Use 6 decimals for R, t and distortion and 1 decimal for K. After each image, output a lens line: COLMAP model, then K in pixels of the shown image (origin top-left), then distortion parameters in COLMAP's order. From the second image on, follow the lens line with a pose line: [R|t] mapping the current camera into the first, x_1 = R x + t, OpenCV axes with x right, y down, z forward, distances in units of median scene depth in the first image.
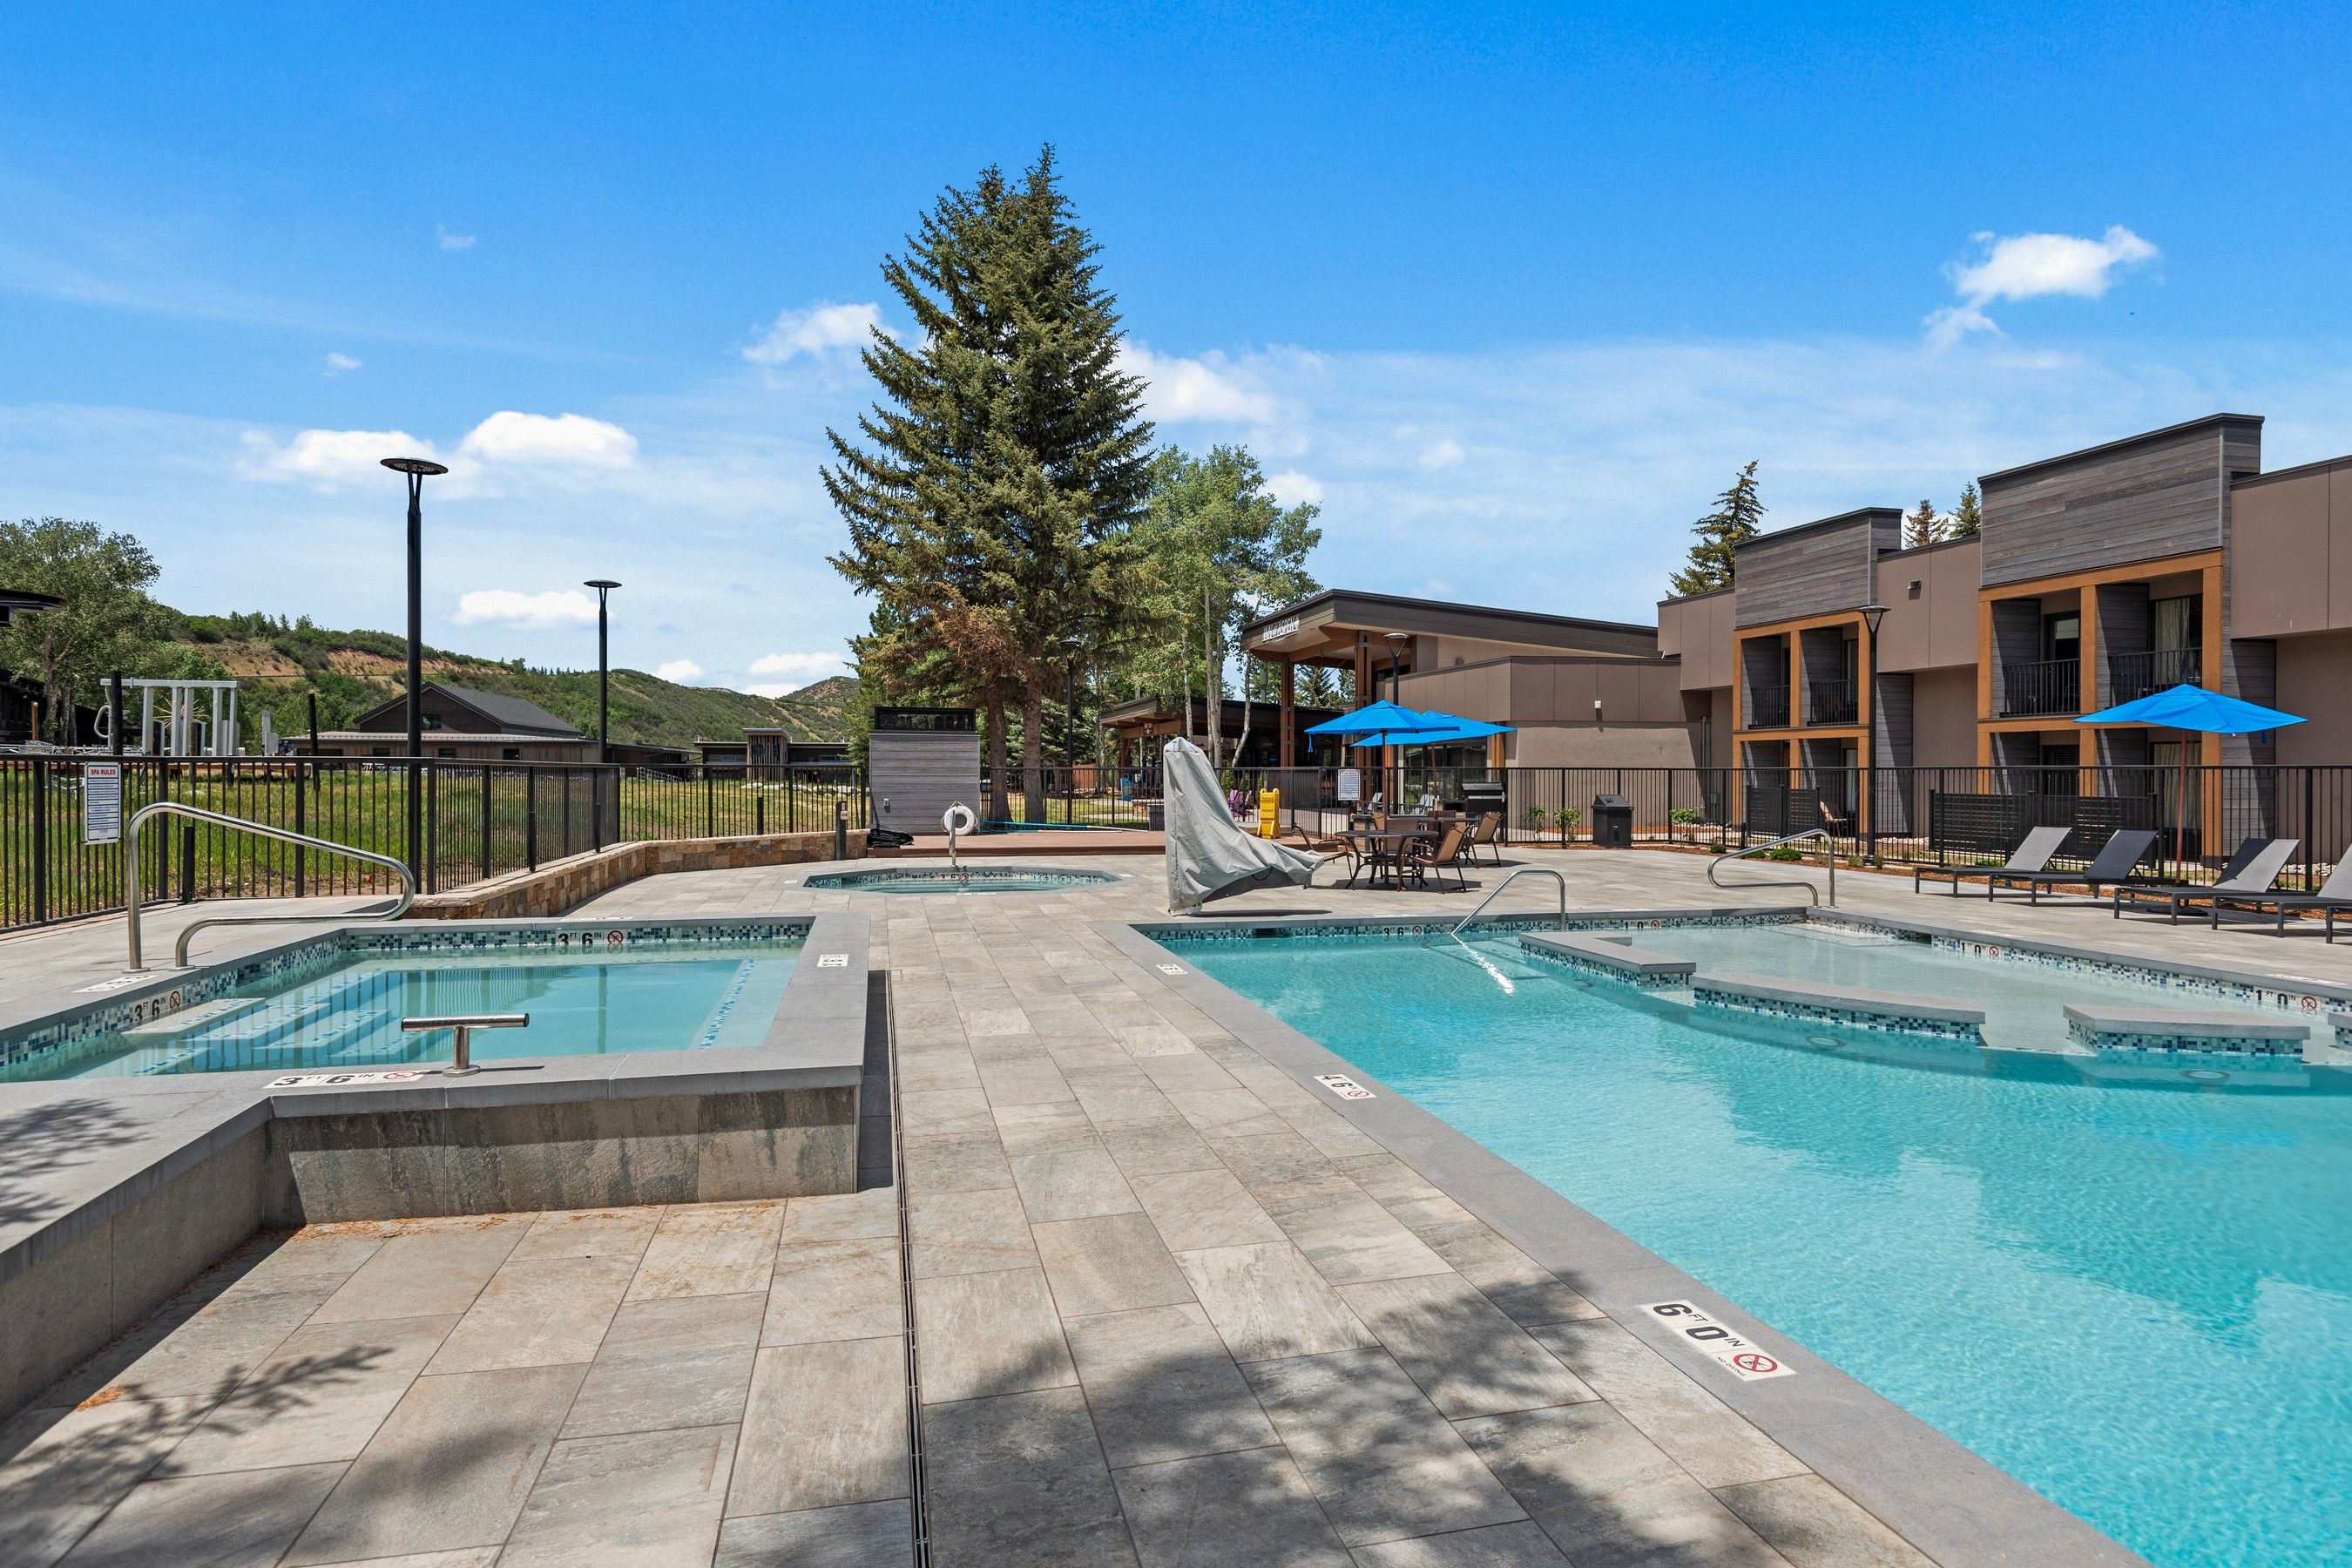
lens RADIAL K [[1302.6, 0, 1176.0], [0, 1302.6, 784.0], [0, 0, 1]] dist [0.037707, 0.000205]
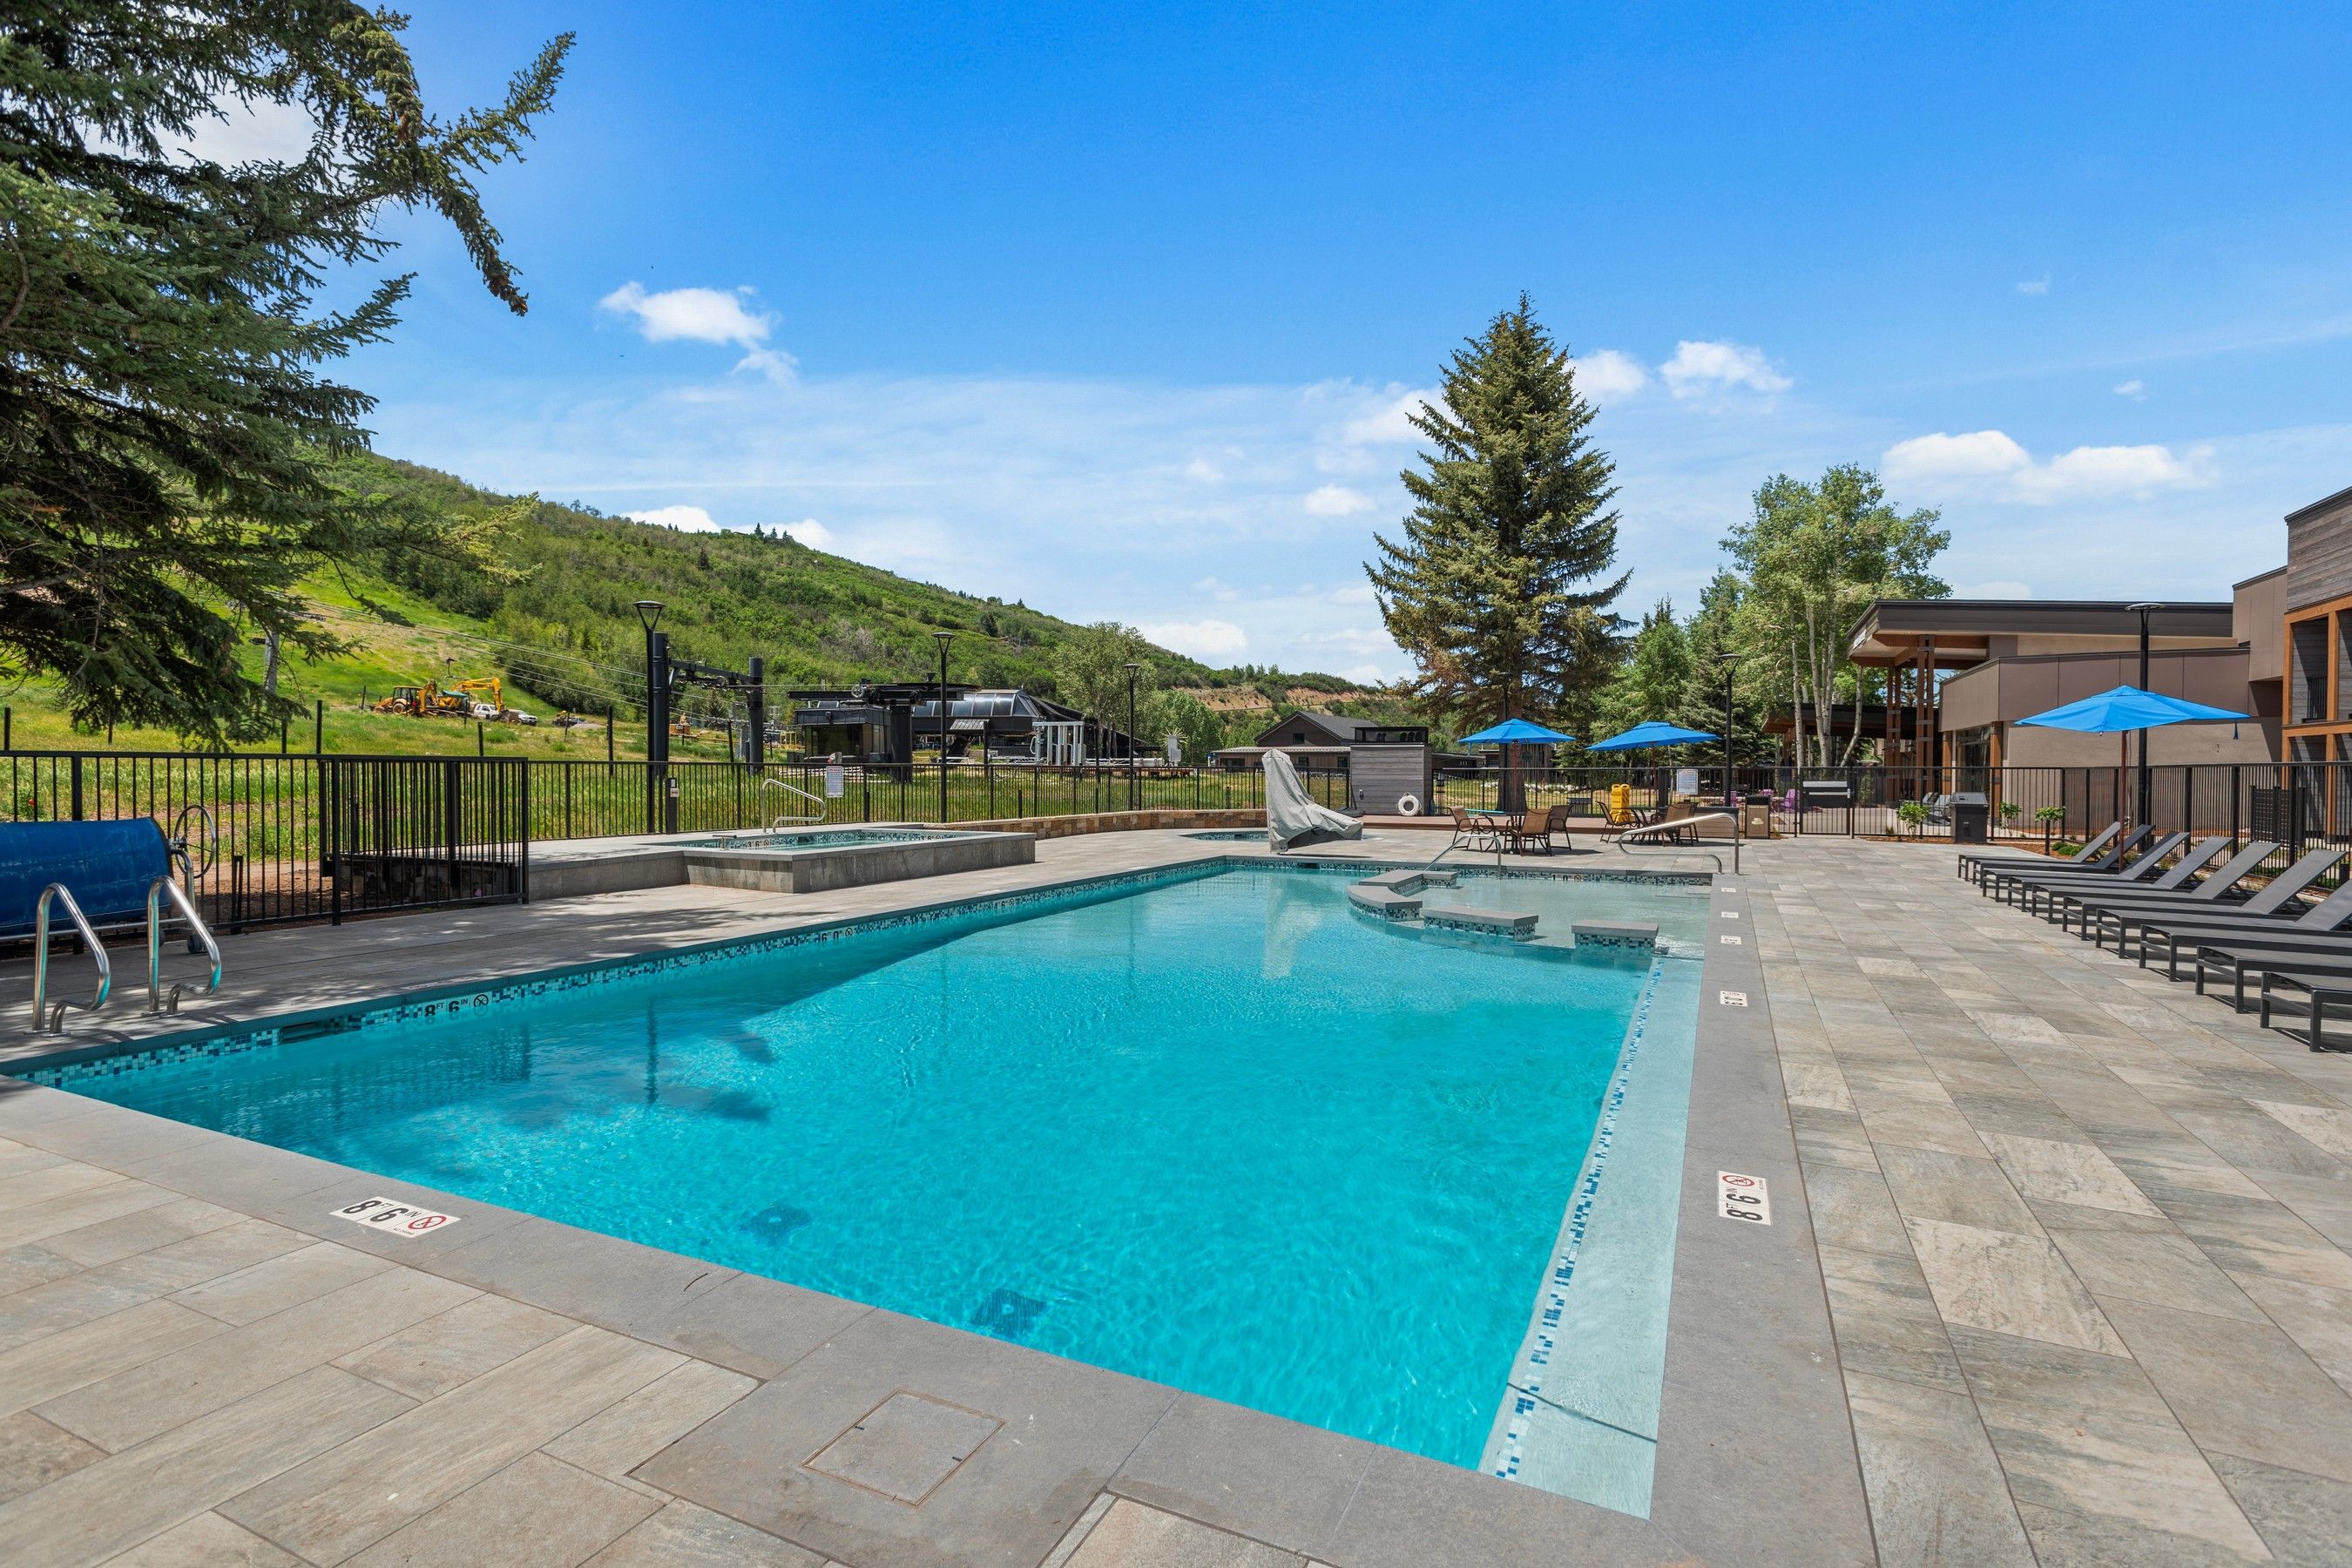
lens RADIAL K [[1117.1, 0, 1176.0], [0, 1117.1, 784.0], [0, 0, 1]] dist [0.031078, -0.000228]
pose [[0.775731, 0.006819, -0.631027, 0.341328], [-0.007355, 0.999971, 0.001763, 0.003317], [0.631021, 0.003274, 0.775759, -0.088182]]
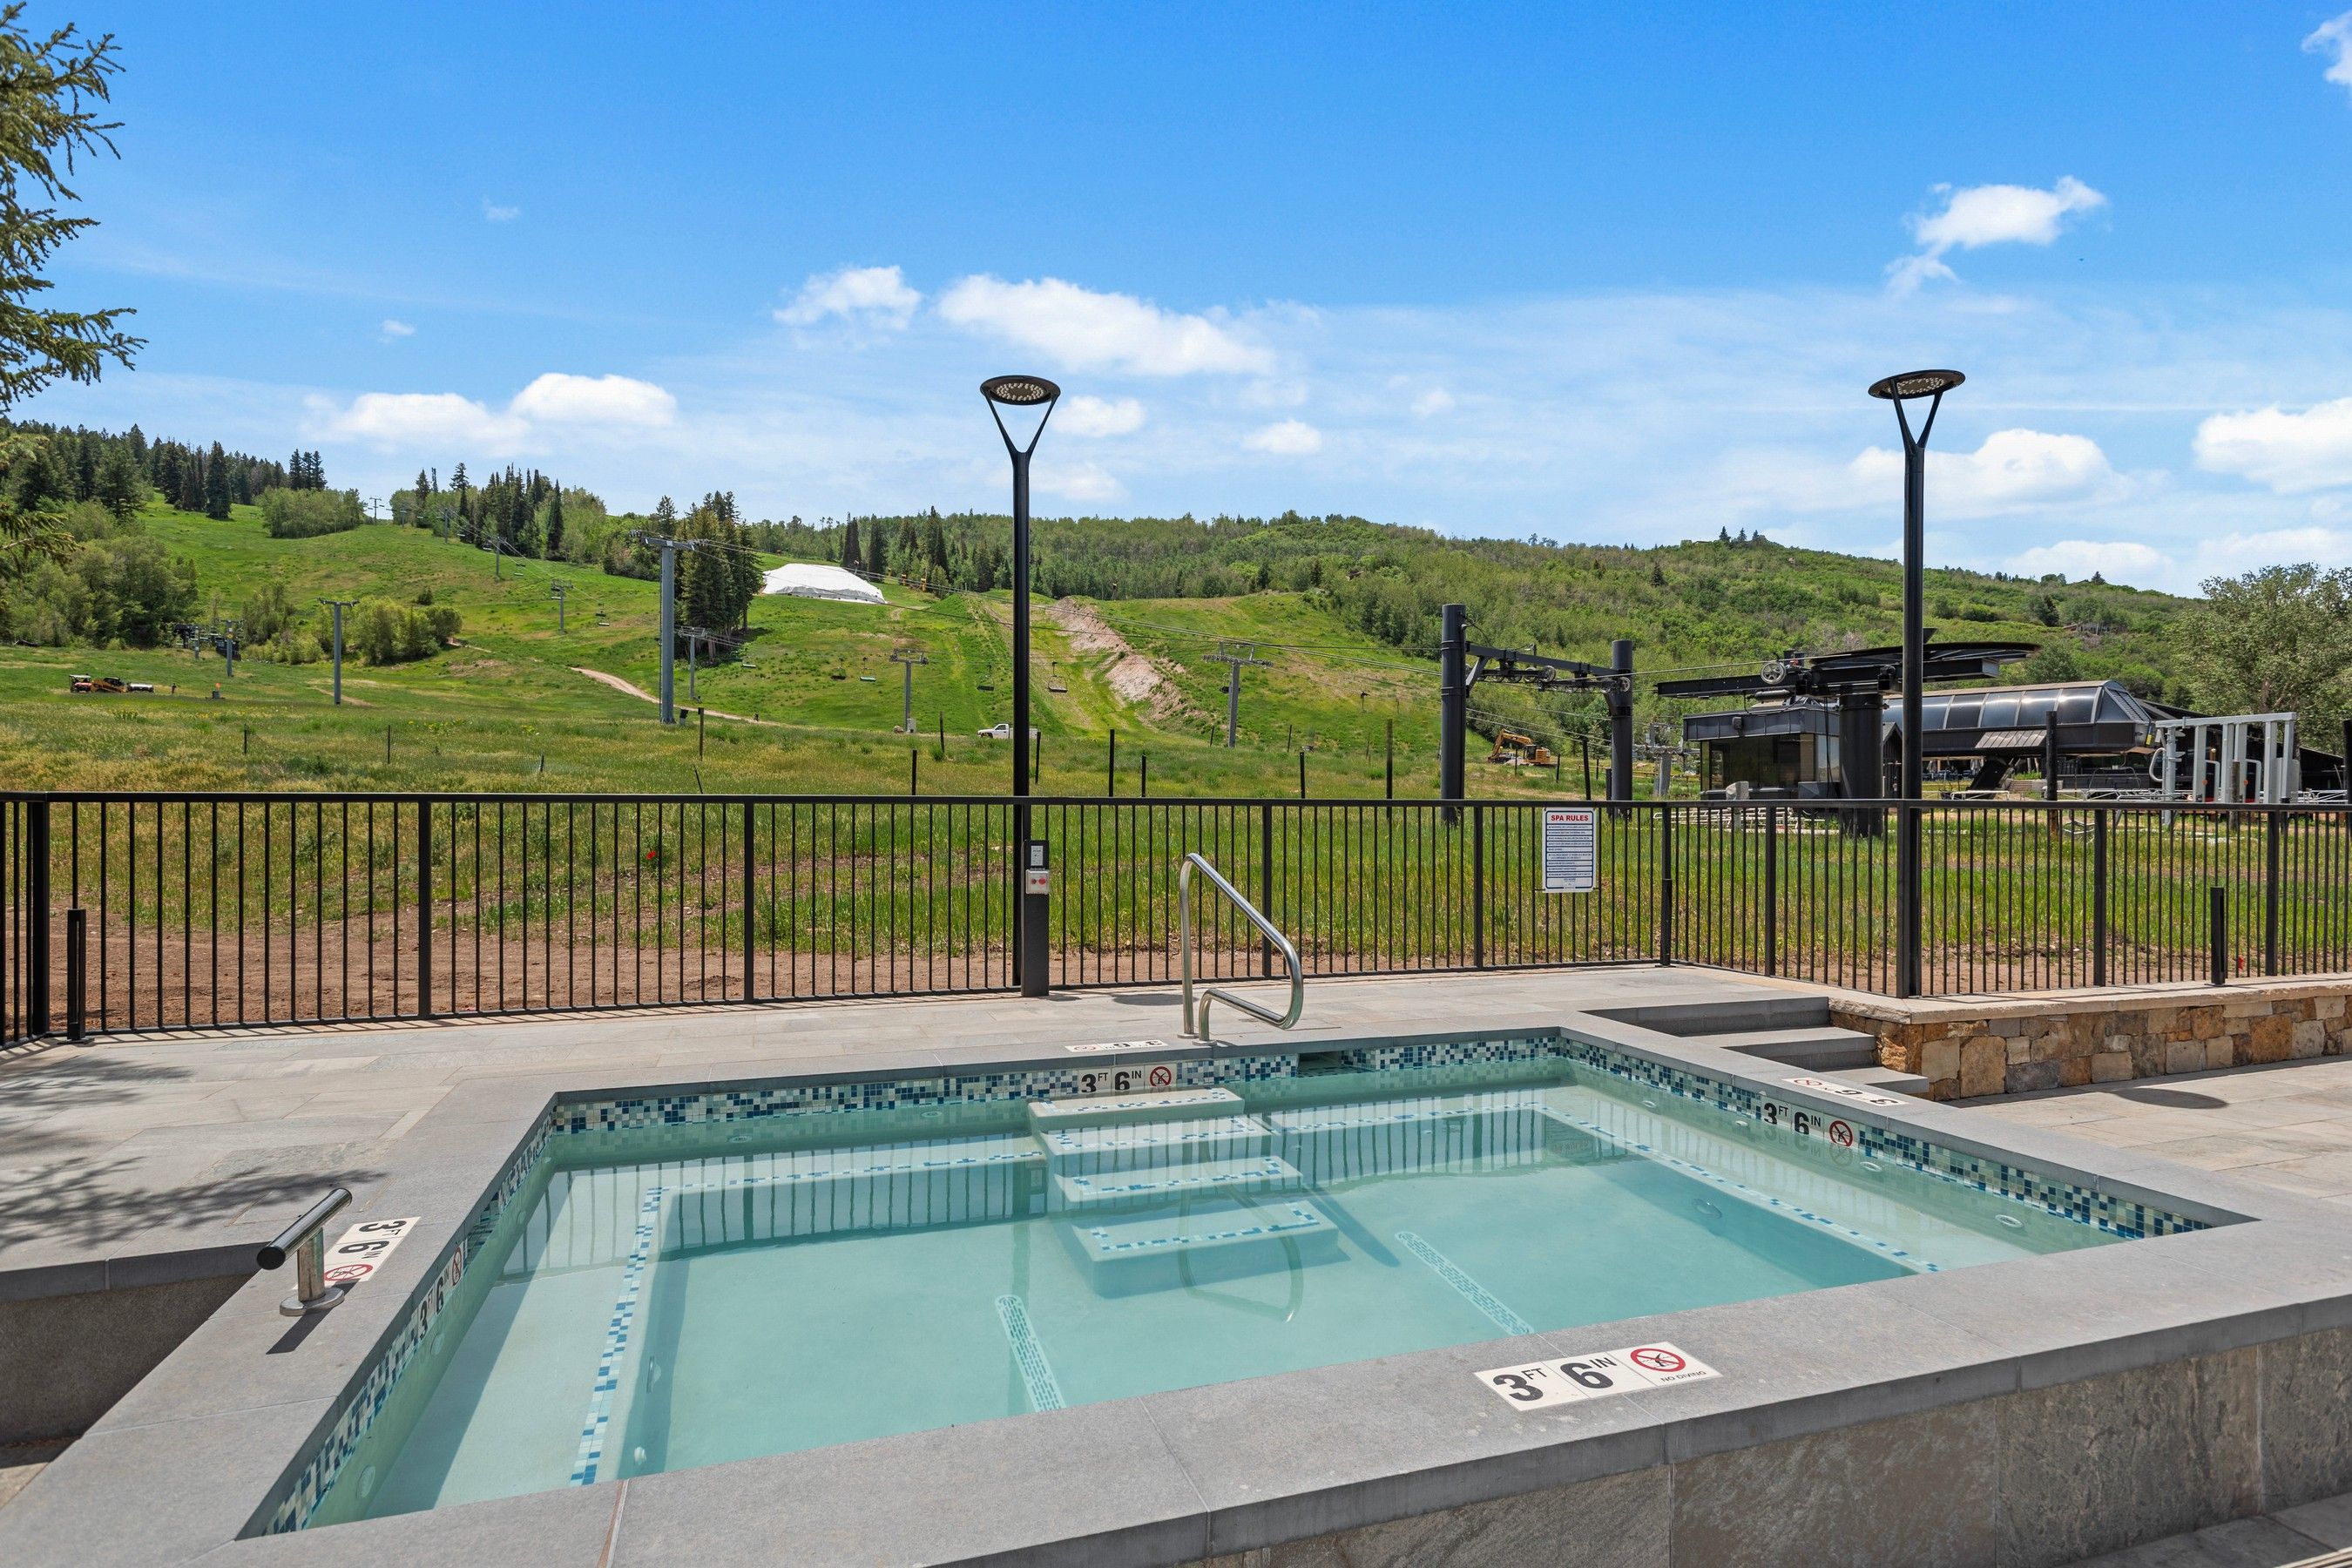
lens RADIAL K [[1214.8, 0, 1168.7], [0, 1214.8, 804.6], [0, 0, 1]] dist [0.019250, -0.010524]
pose [[0.101942, -0.003253, -0.994785, 0.011481], [-0.014228, 0.999888, -0.004728, -0.003161], [0.994689, 0.014636, 0.101884, 0.192648]]
